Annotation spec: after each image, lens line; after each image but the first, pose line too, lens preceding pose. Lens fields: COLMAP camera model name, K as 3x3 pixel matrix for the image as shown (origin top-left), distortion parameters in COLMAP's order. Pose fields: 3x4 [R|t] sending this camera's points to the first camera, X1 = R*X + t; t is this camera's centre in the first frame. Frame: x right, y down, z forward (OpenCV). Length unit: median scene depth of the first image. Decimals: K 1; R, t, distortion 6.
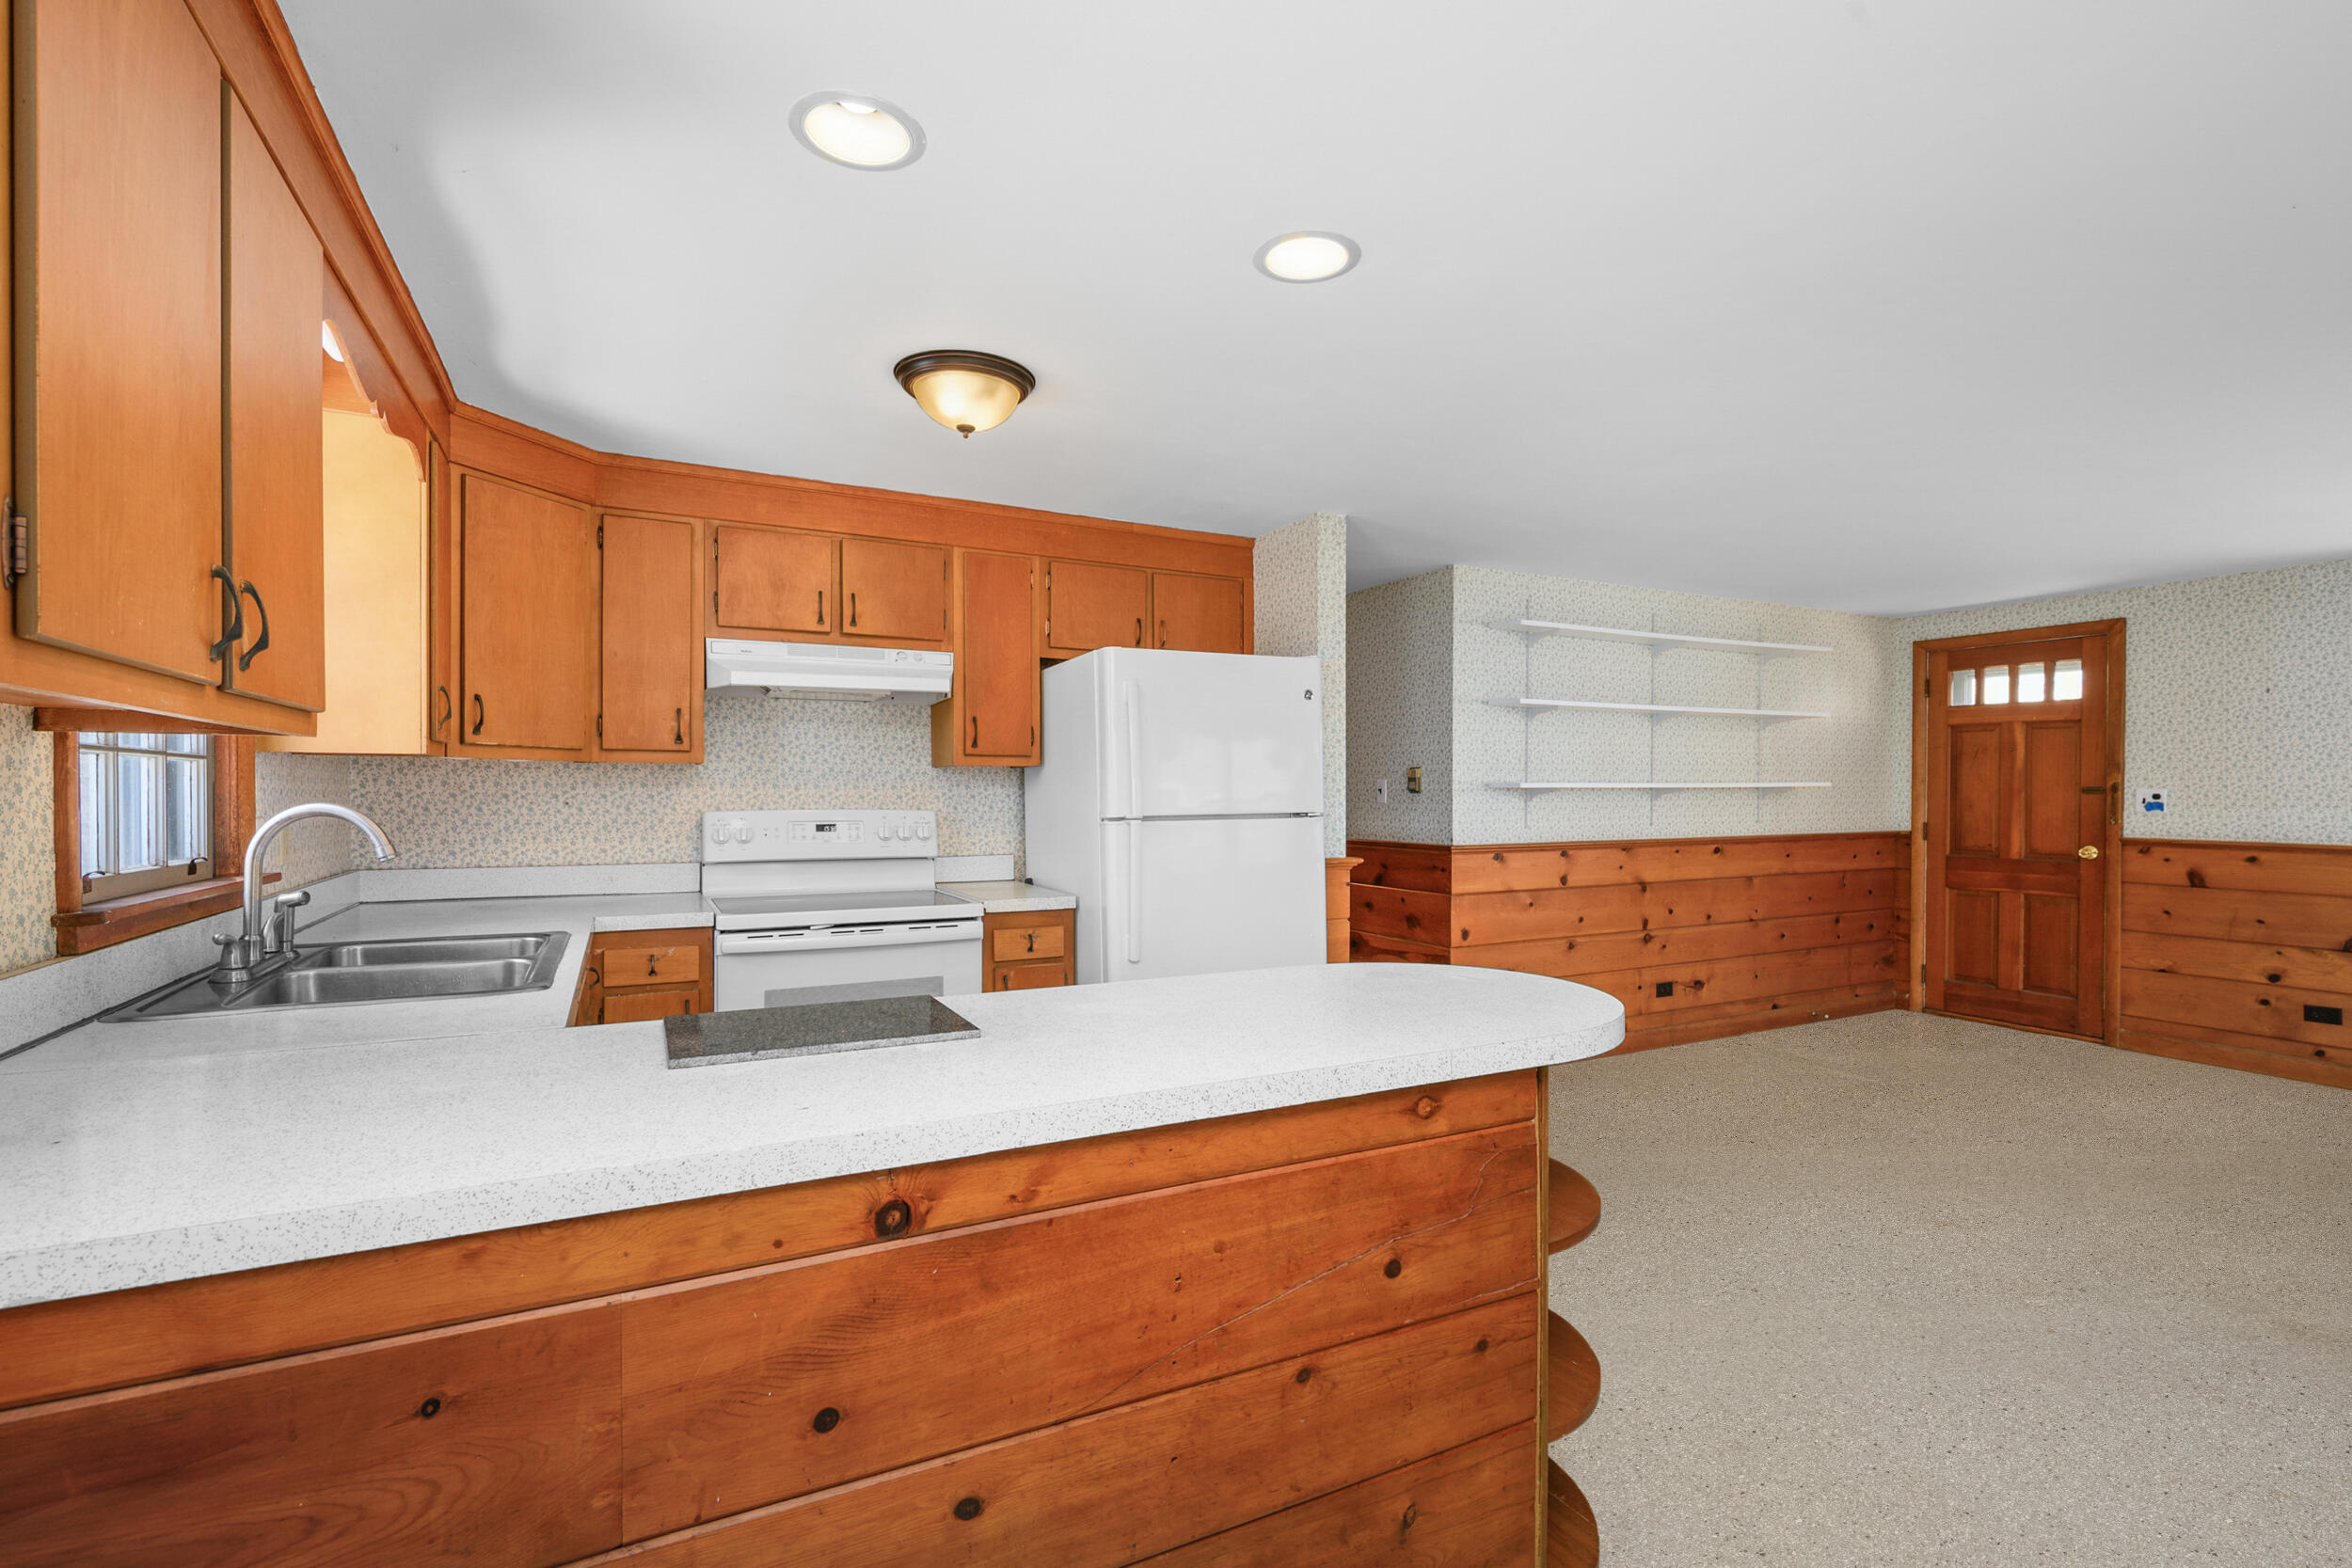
lens RADIAL K [[1066.3, 0, 1182.2], [0, 1066.3, 796.6], [0, 0, 1]] dist [-0.000334, 0.000047]
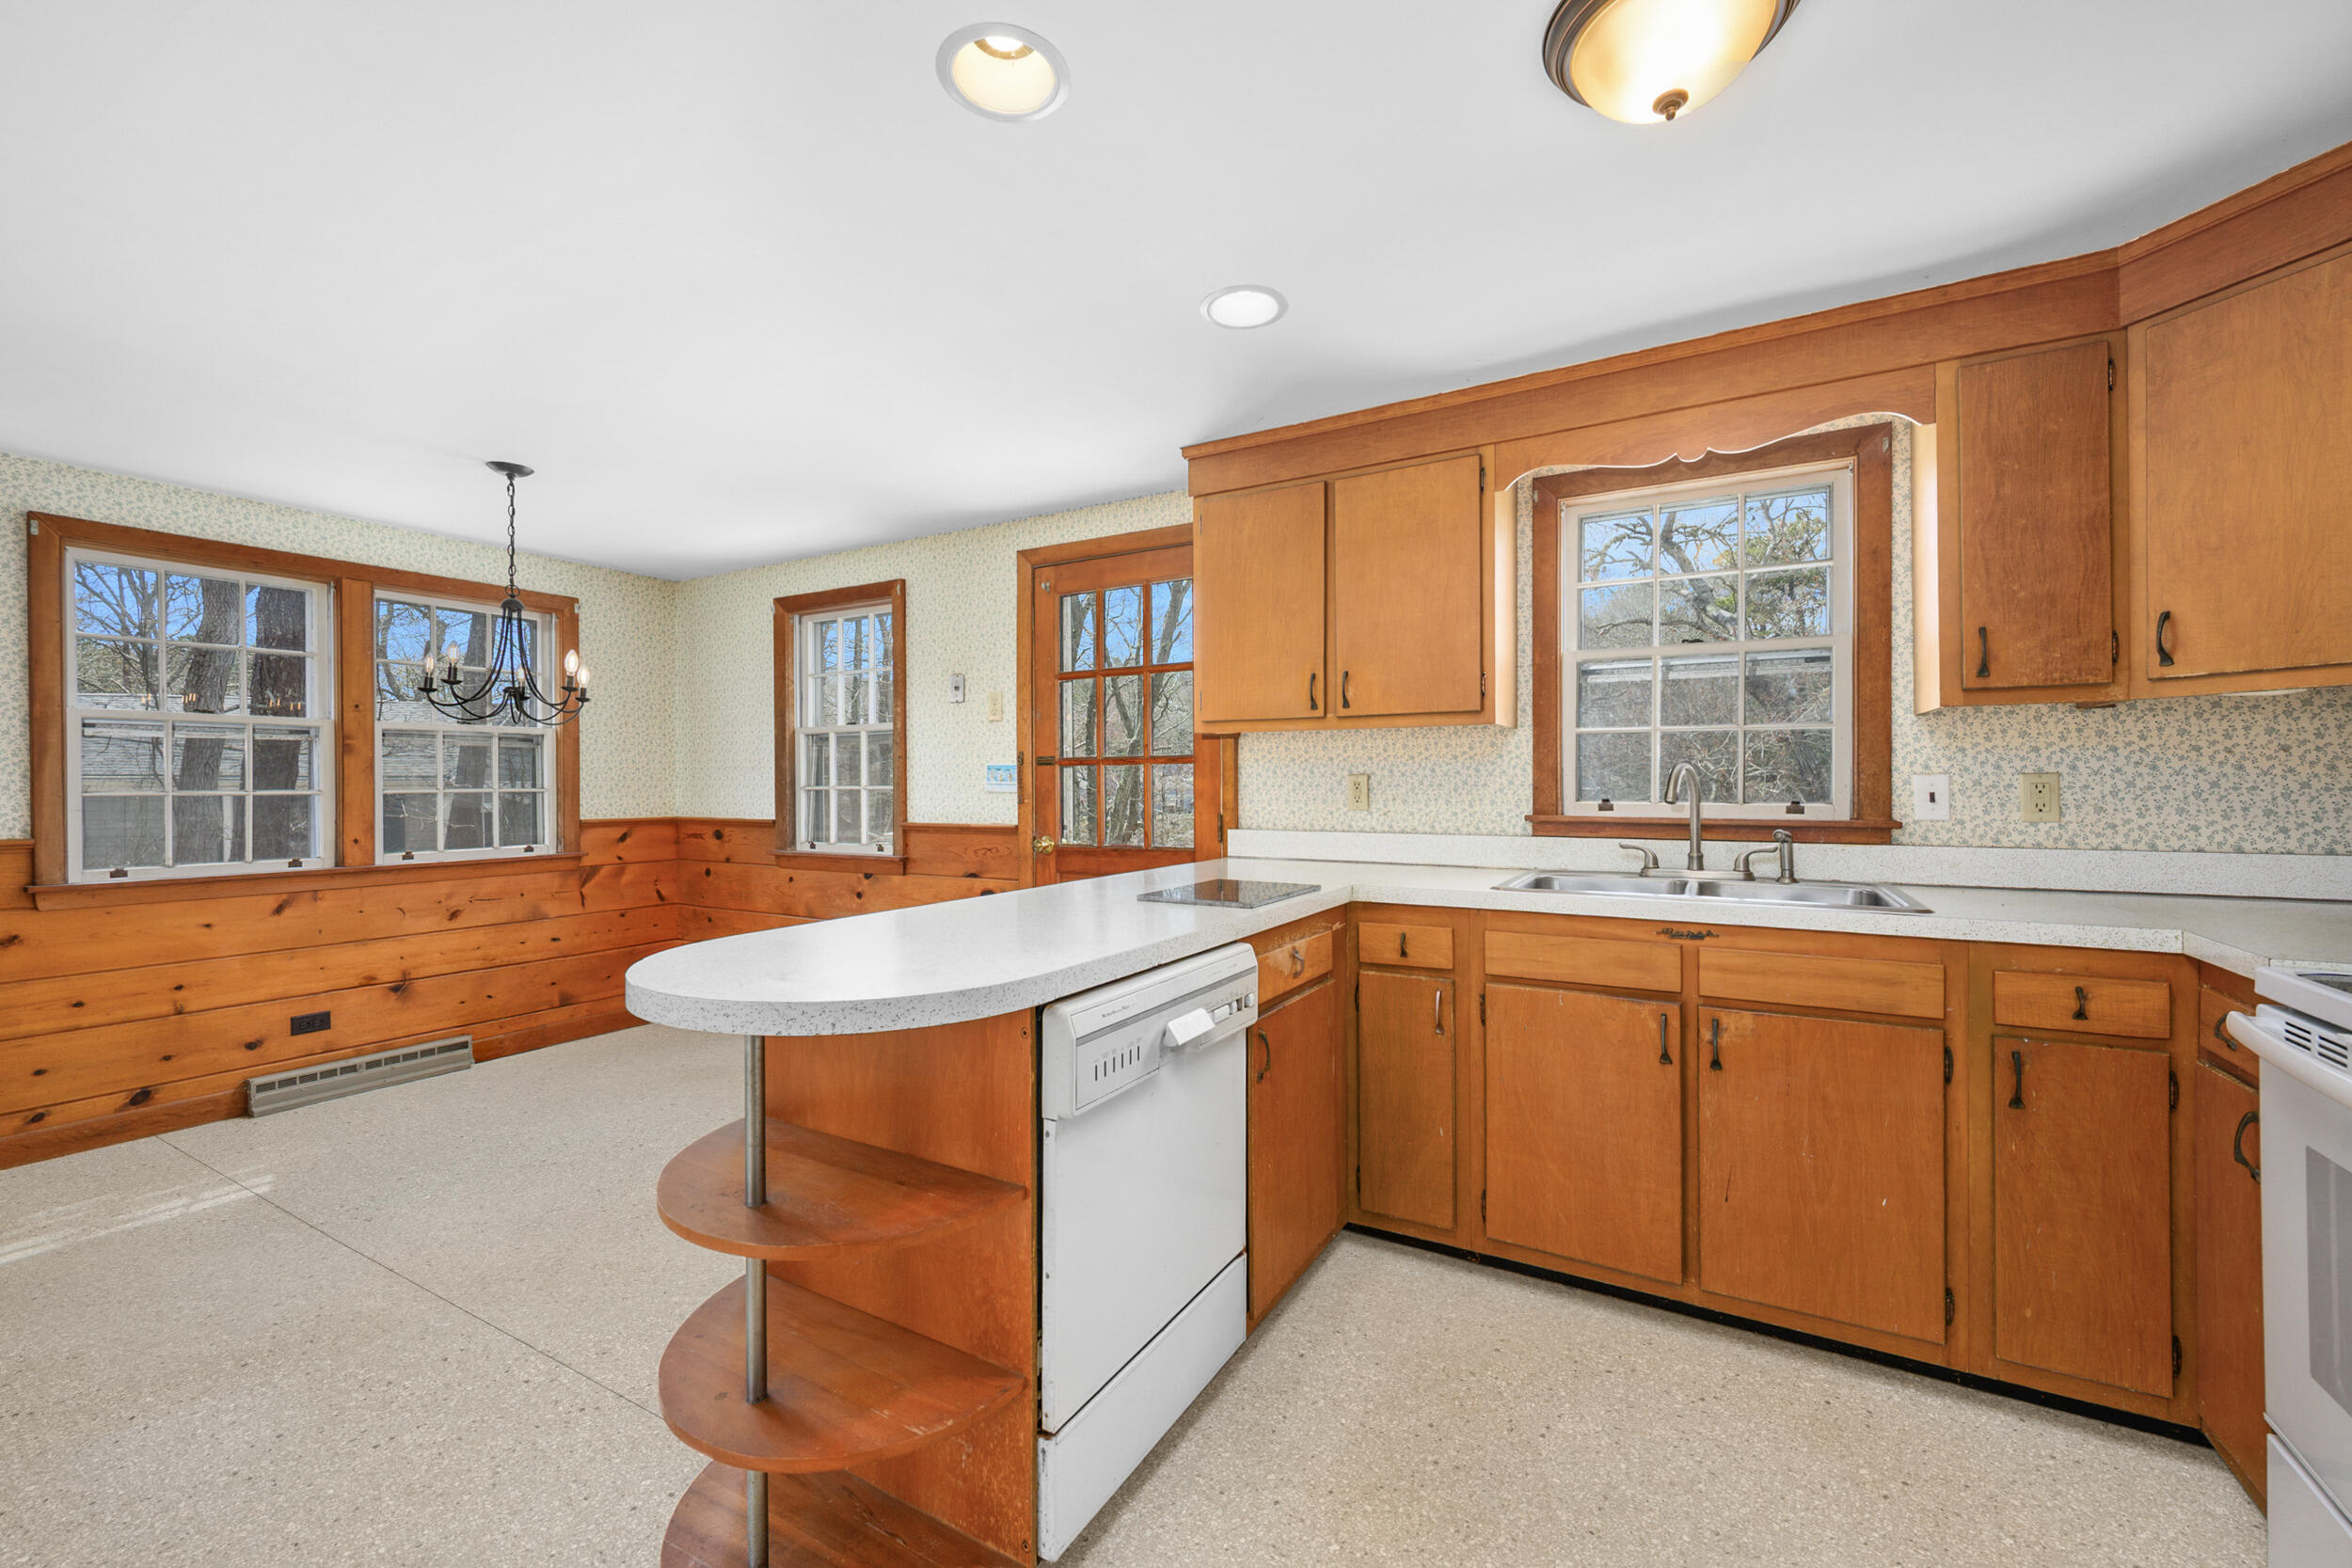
lens RADIAL K [[938.5, 0, 1186.0], [0, 938.5, 786.9], [0, 0, 1]] dist [-0.002110, 0.000098]
pose [[-0.842963, 0.001177, -0.537970, 0.217541], [-0.002219, 0.999981, 0.005666, 0.019763], [0.537966, 0.005970, -0.842945, 0.950334]]
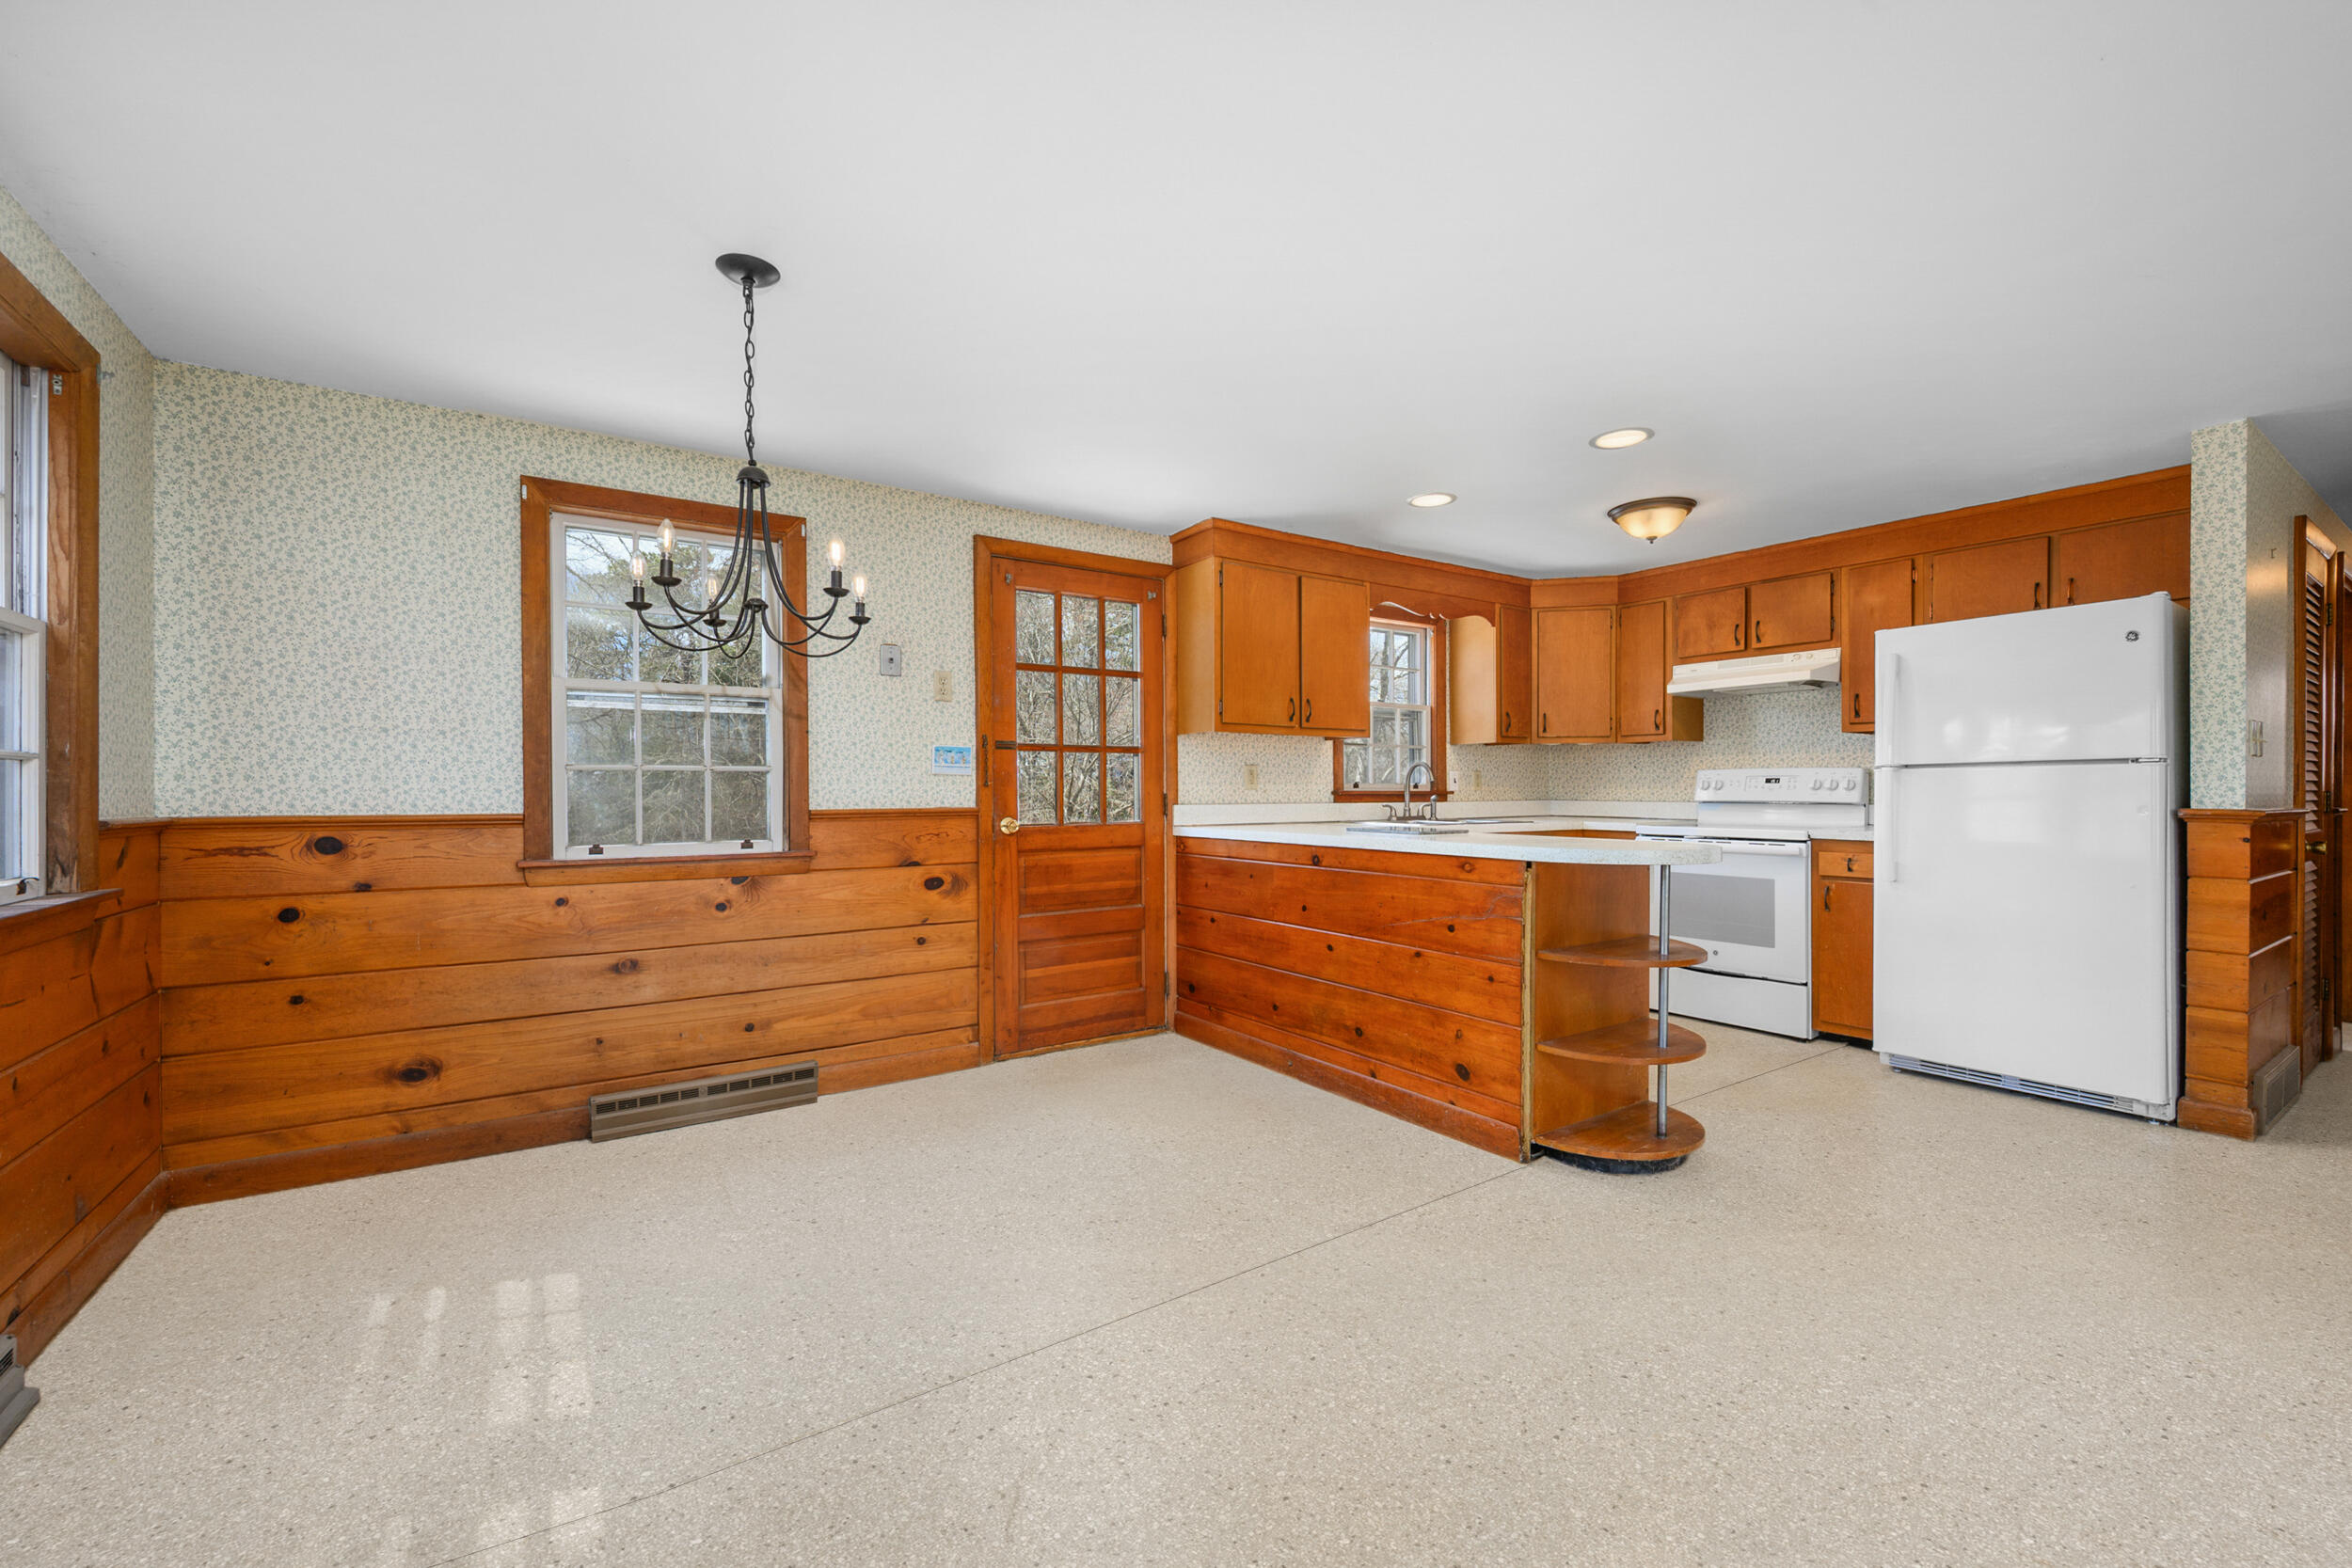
lens RADIAL K [[951.6, 0, 1177.6], [0, 951.6, 794.8], [0, 0, 1]] dist [-0.000776, 0.000144]
pose [[0.115314, 0.002304, -0.993326, 0.911596], [-0.004234, 0.999989, 0.001828, 0.052170], [0.993320, 0.003994, 0.115323, 0.045800]]
